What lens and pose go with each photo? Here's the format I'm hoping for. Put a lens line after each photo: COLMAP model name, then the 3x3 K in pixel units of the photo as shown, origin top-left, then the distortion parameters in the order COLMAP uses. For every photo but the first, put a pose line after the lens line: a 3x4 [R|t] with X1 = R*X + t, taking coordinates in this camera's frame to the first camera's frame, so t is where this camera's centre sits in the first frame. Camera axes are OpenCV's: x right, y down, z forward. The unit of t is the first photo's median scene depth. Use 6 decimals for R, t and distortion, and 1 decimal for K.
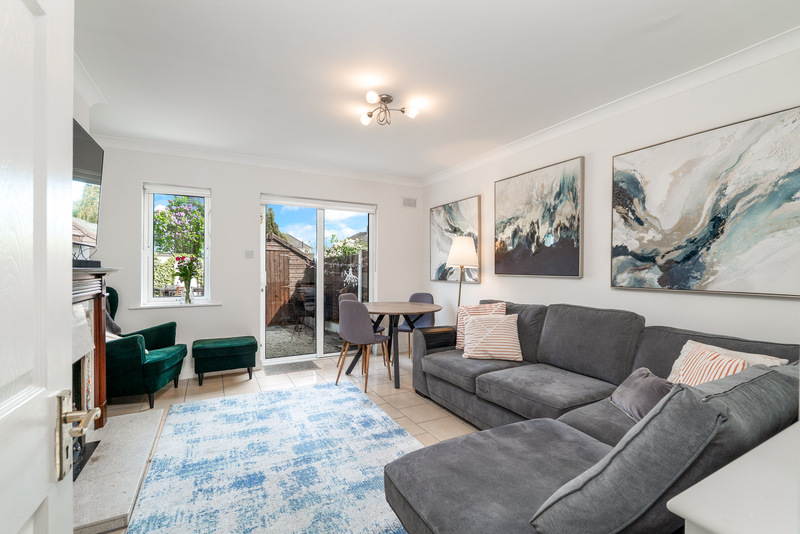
lens RADIAL K [[352.3, 0, 400.0], [0, 352.3, 267.0], [0, 0, 1]] dist [-0.001057, -0.000138]
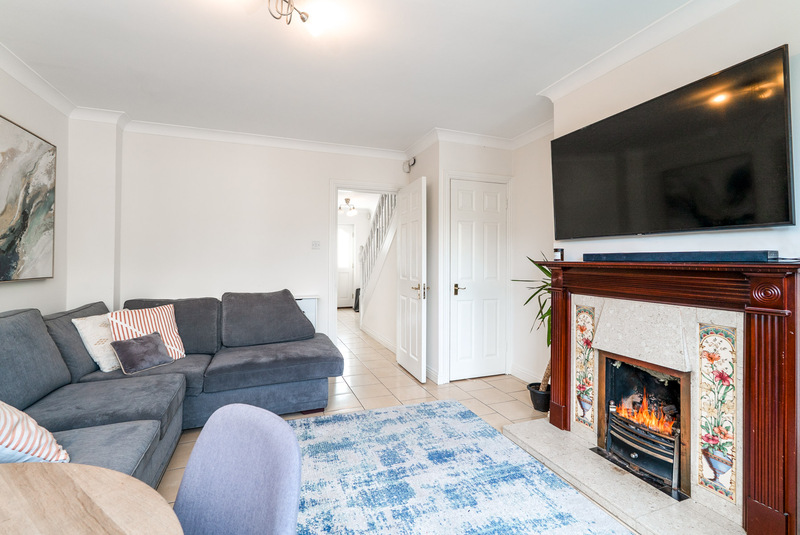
lens RADIAL K [[352.3, 0, 400.0], [0, 352.3, 267.5], [0, 0, 1]] dist [-0.001057, -0.000138]
pose [[-0.991747, -0.009781, 0.127835, -0.394633], [-0.008453, 0.999905, 0.010921, 0.010814], [-0.127929, 0.009751, -0.991735, 1.896712]]
